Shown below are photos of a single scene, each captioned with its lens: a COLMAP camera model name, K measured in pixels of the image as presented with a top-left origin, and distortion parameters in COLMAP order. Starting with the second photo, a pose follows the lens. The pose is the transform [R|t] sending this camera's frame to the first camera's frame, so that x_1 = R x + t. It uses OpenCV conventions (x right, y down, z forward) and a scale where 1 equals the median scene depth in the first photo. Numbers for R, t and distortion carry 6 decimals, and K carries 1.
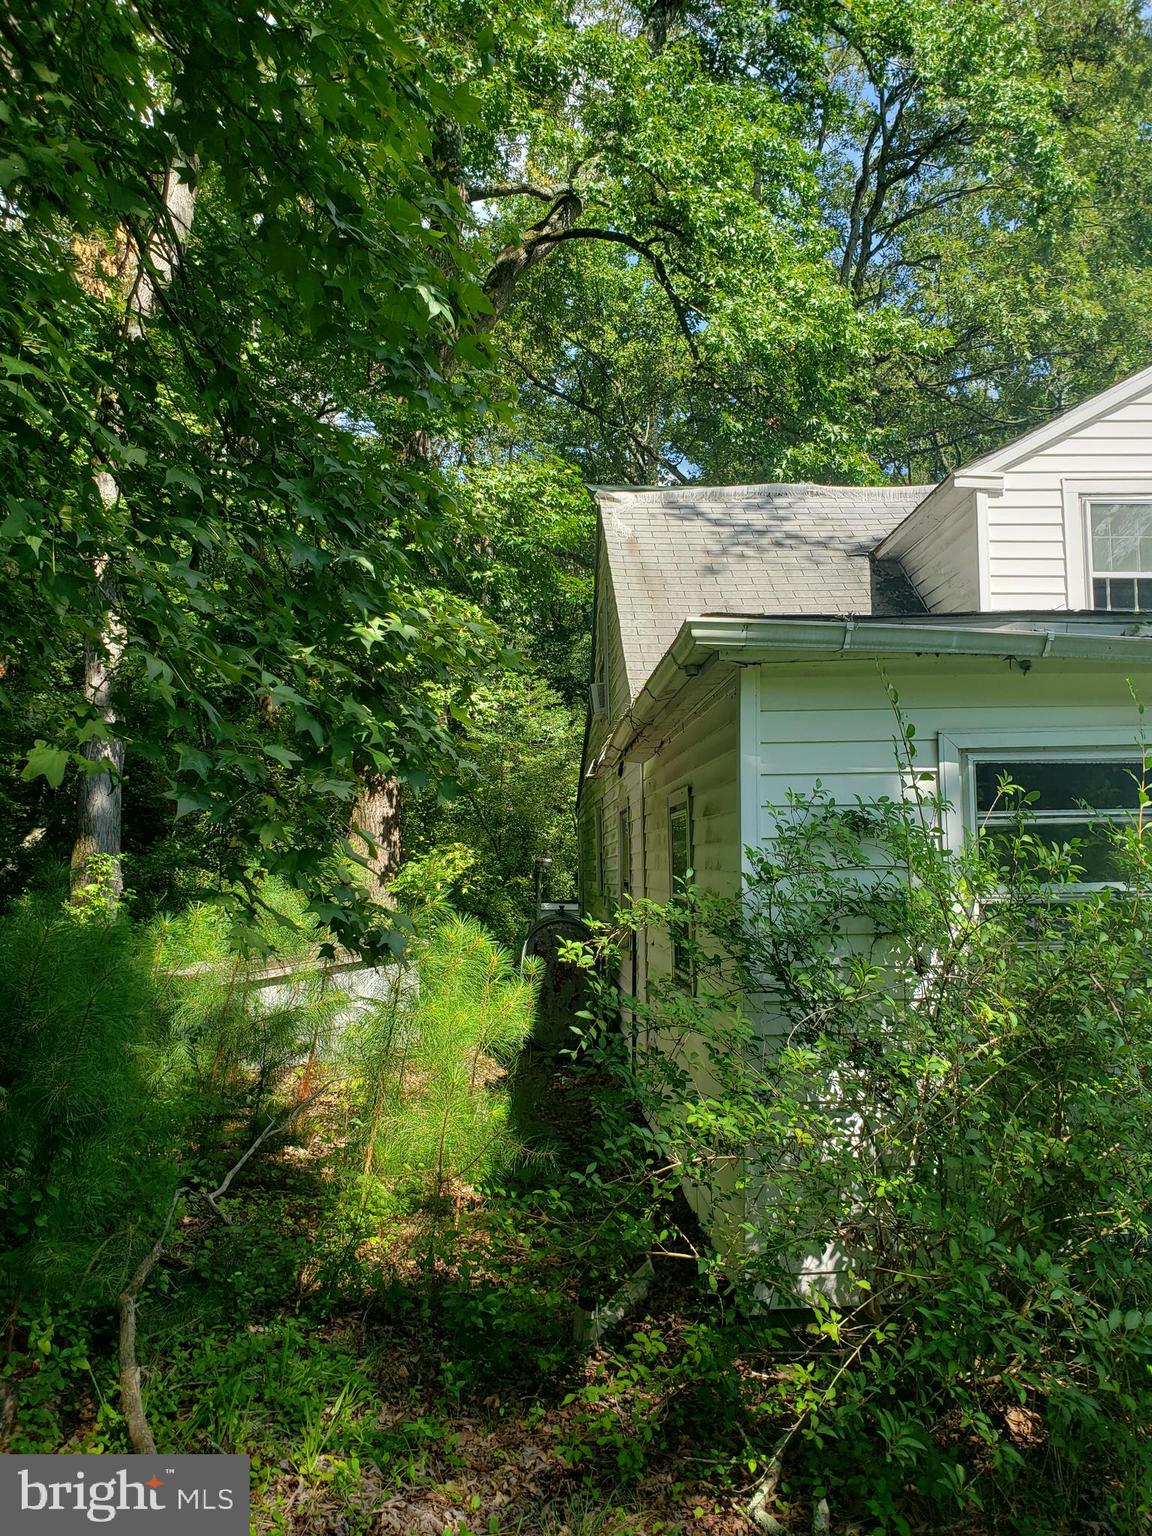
lens RADIAL K [[1185.5, 0, 576.2], [0, 1185.5, 797.8], [0, 0, 1]] dist [0.130198, -0.281498]
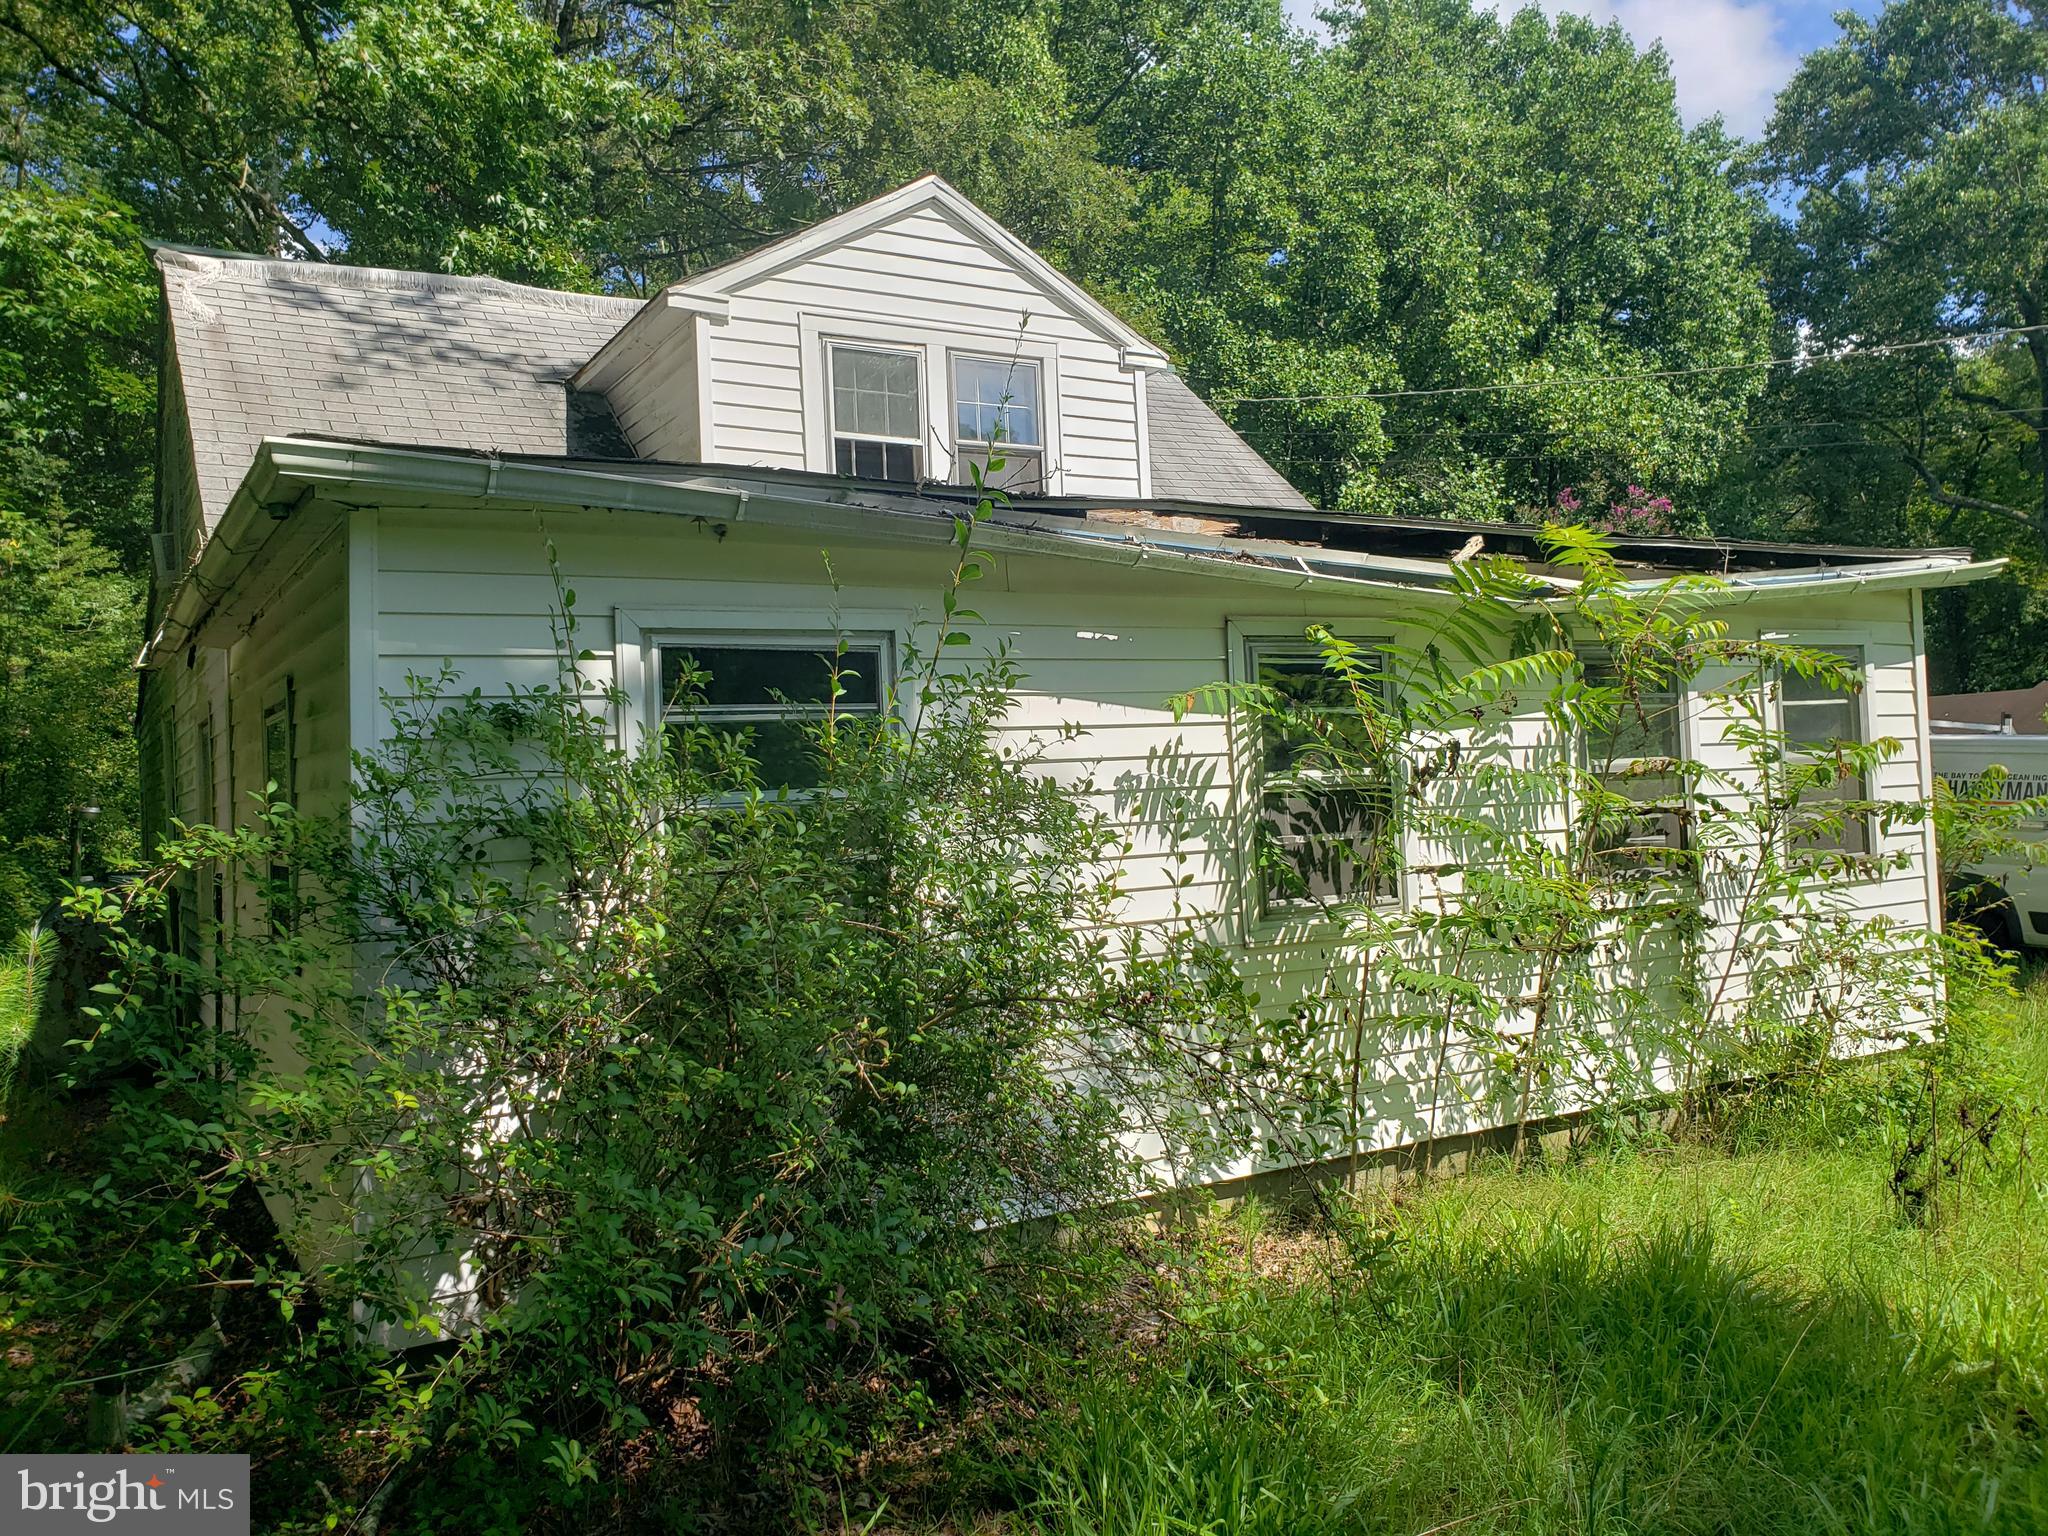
lens RADIAL K [[1628.5, 0, 1017.0], [0, 1628.5, 735.5], [0, 0, 1]] dist [0.007663, 0.001387]
pose [[0.885095, -0.008508, 0.465332, 0.016832], [0.004292, 0.999940, 0.010119, 0.011512], [-0.465390, -0.006959, 0.885078, -0.050294]]
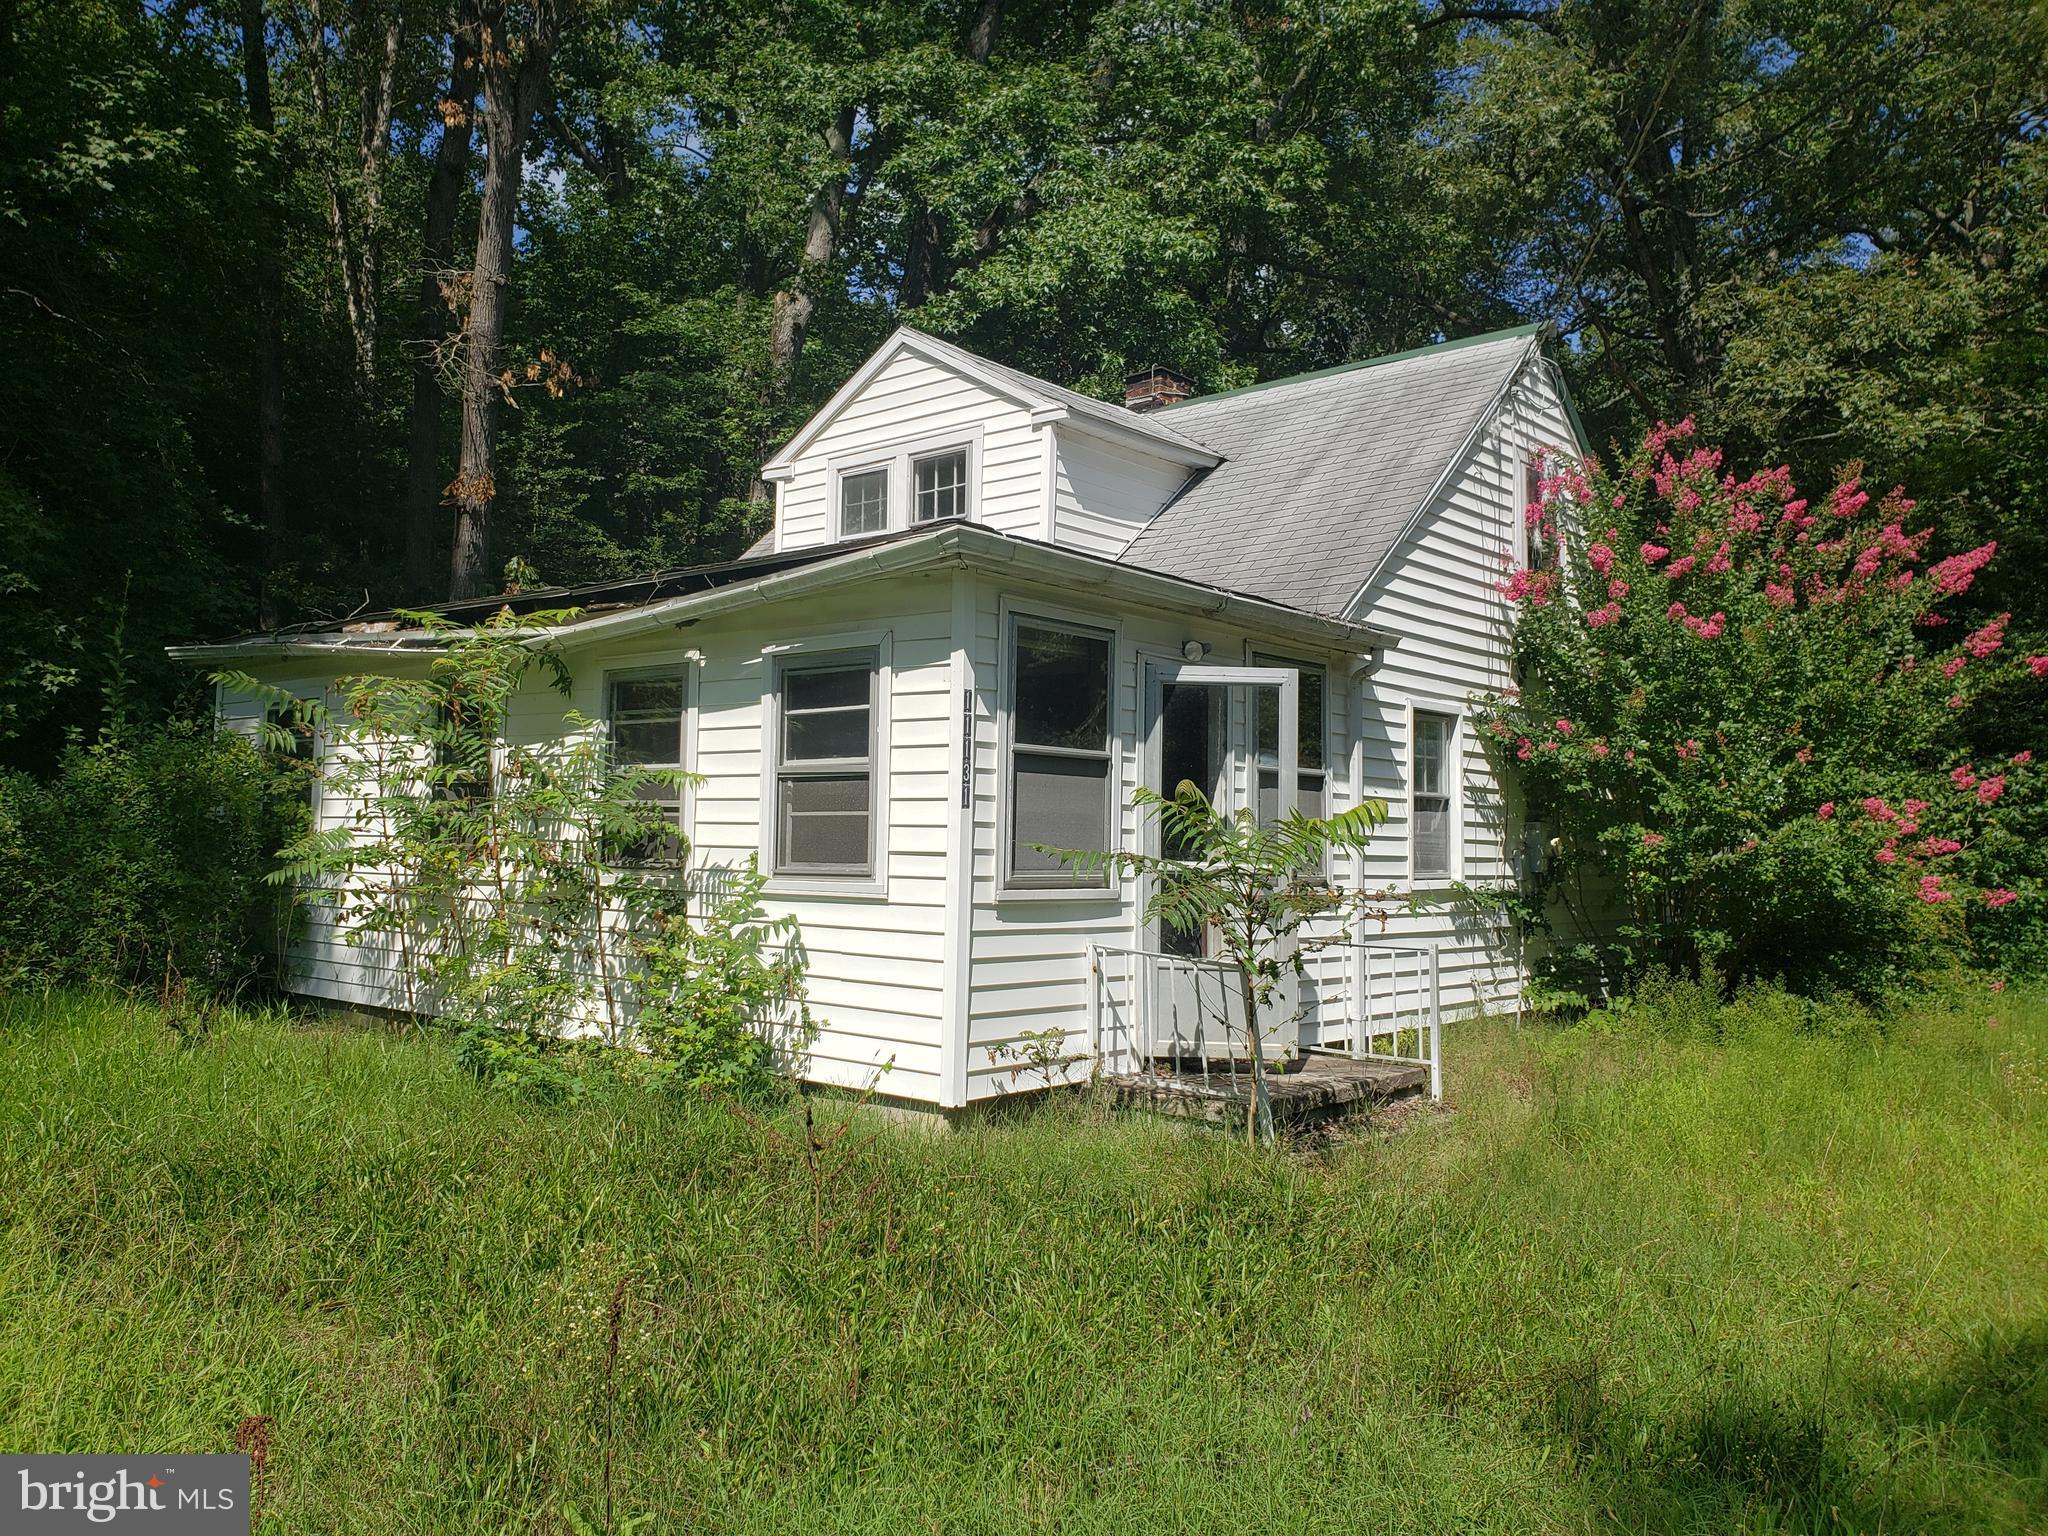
lens RADIAL K [[1628.5, 0, 1017.0], [0, 1628.5, 735.5], [0, 0, 1]] dist [0.007663, 0.001387]
pose [[0.700438, -0.021086, -0.713402, 1.627291], [0.009526, 0.999751, -0.020197, 0.038480], [0.713650, 0.007351, 0.700464, 0.015082]]
